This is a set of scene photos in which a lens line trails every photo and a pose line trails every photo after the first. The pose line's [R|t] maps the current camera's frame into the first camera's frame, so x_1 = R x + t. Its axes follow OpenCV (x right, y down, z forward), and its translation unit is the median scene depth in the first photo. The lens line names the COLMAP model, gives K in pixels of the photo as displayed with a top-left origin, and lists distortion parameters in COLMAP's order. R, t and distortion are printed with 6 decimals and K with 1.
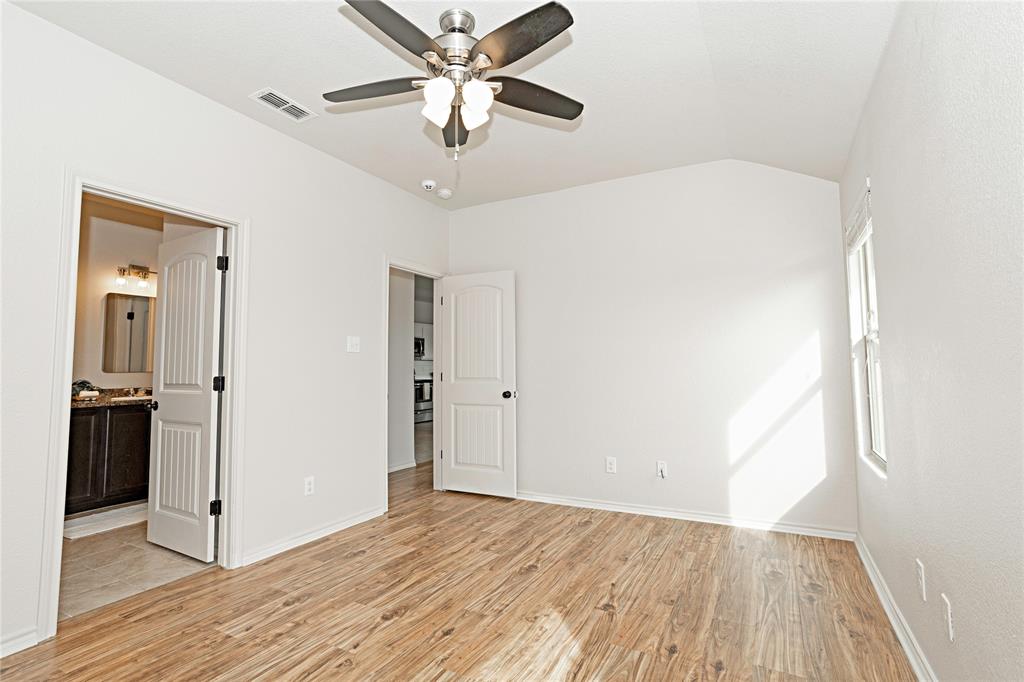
lens RADIAL K [[489.4, 0, 513.0], [0, 489.4, 333.2], [0, 0, 1]] dist [-0.050274, 0.029896]
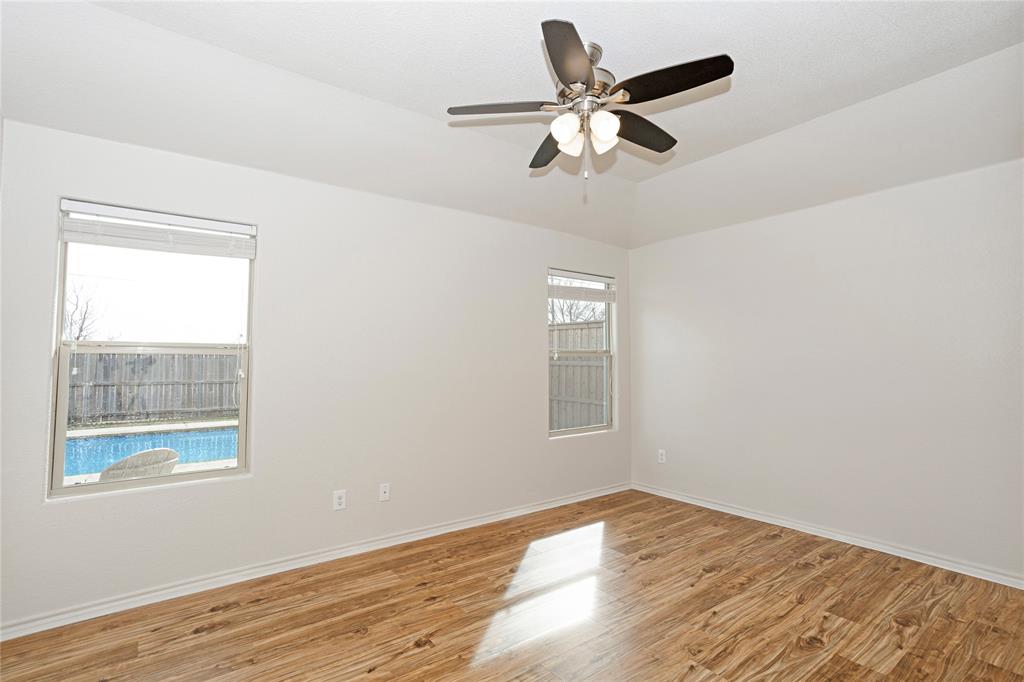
lens RADIAL K [[489.4, 0, 513.0], [0, 489.4, 333.2], [0, 0, 1]] dist [-0.050274, 0.029896]
pose [[-0.909621, 0.034140, 0.414033, -0.405384], [-0.020308, 0.991772, -0.126394, 0.099908], [-0.414942, -0.123379, -0.901444, 2.030497]]
